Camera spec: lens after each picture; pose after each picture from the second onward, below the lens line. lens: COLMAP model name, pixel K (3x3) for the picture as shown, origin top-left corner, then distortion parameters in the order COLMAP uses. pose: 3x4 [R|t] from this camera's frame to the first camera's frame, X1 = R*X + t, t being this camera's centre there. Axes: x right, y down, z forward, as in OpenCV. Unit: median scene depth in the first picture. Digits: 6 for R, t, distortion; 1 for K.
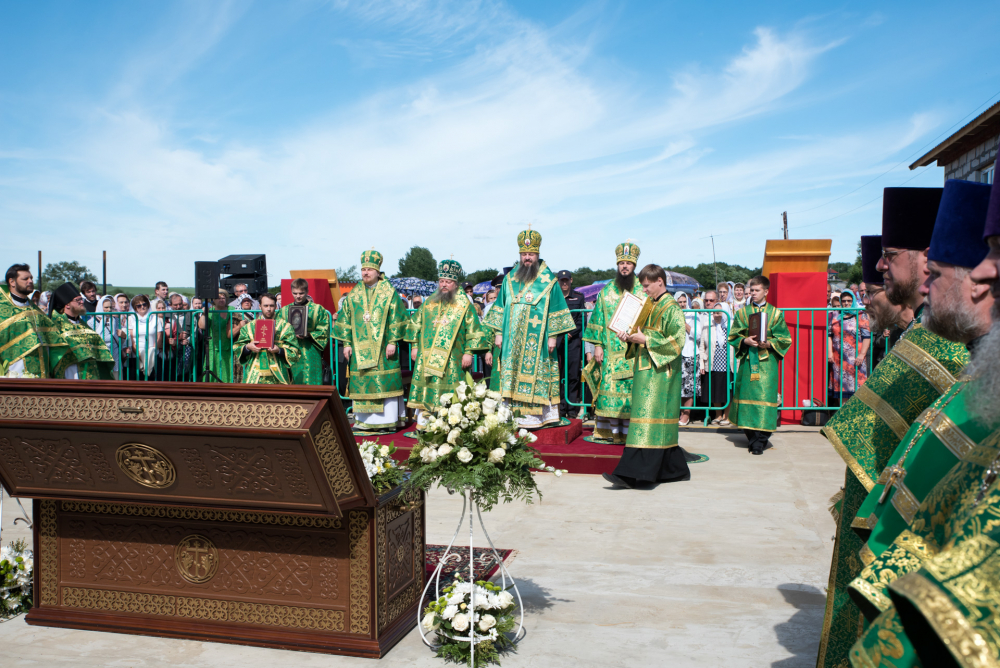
lens RADIAL K [[990.6, 0, 504.8], [0, 990.6, 334.9], [0, 0, 1]] dist [0.015161, 0.000000]
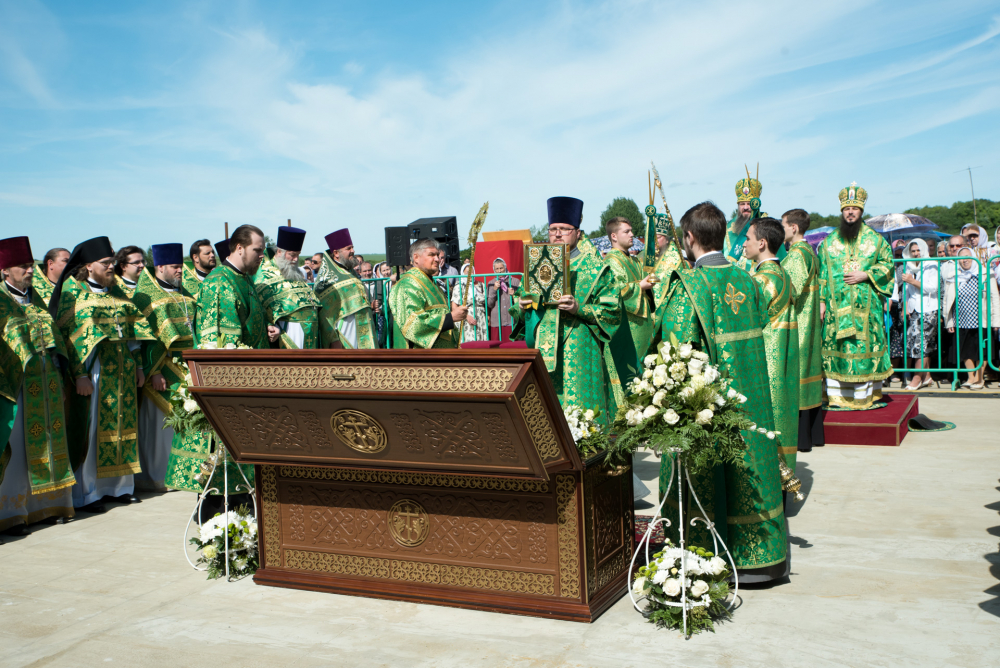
lens RADIAL K [[1156.0, 0, 501.6], [0, 1156.0, 337.5], [0, 0, 1]] dist [0.012271, 0.000000]
pose [[0.981010, -0.025341, -0.192292, 0.015666], [0.031780, 0.999030, 0.030472, 0.002891], [0.191333, -0.036004, 0.980865, -0.137048]]
